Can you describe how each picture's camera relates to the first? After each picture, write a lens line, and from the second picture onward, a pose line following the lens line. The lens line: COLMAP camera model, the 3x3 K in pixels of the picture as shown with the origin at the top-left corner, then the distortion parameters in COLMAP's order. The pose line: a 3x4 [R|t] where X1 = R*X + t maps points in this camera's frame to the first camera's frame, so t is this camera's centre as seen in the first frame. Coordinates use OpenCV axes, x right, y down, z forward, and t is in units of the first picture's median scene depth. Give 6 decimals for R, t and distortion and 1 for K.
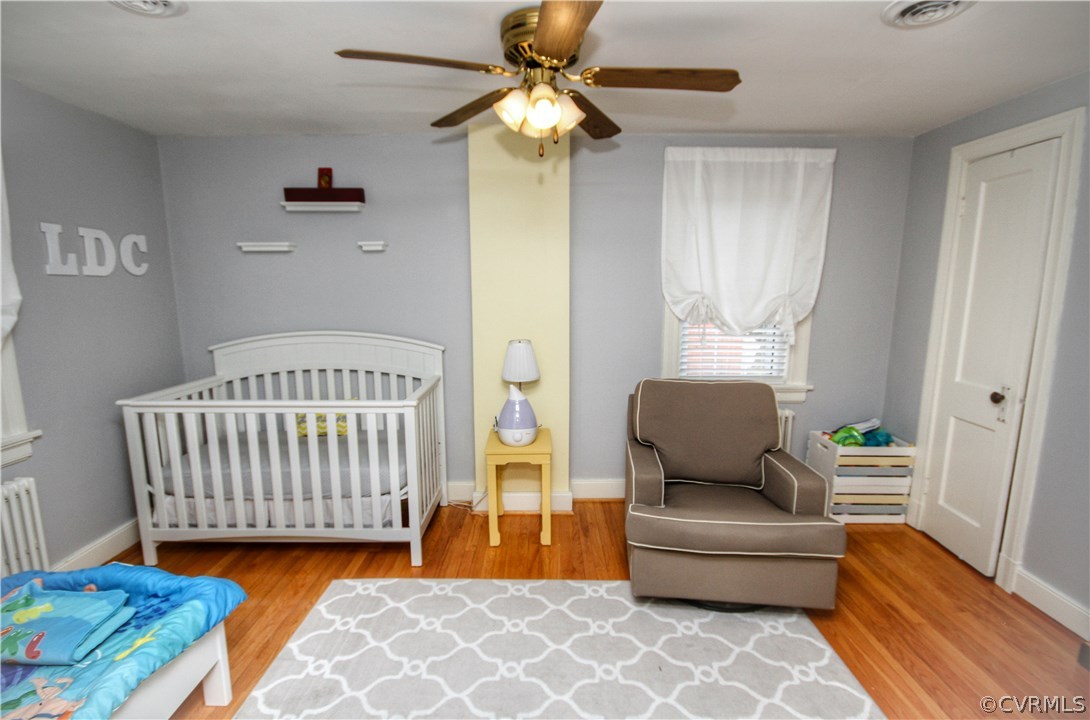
lens RADIAL K [[503.8, 0, 546.8], [0, 503.8, 372.7], [0, 0, 1]] dist [-0.000292, 0.000045]
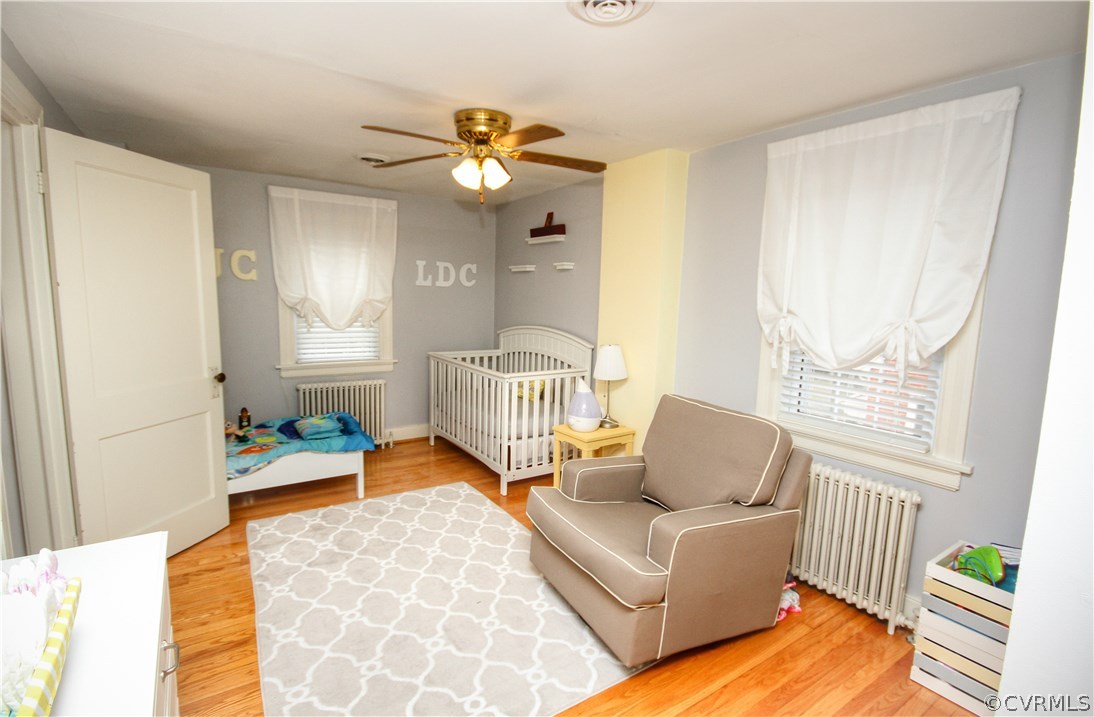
lens RADIAL K [[516.4, 0, 547.0], [0, 516.4, 358.5], [0, 0, 1]] dist [-0.001887, -0.000664]
pose [[0.553263, 0.117952, -0.824613, 0.924061], [-0.168888, 0.985248, 0.027616, -0.044575], [0.815706, 0.123989, 0.565022, 0.251246]]
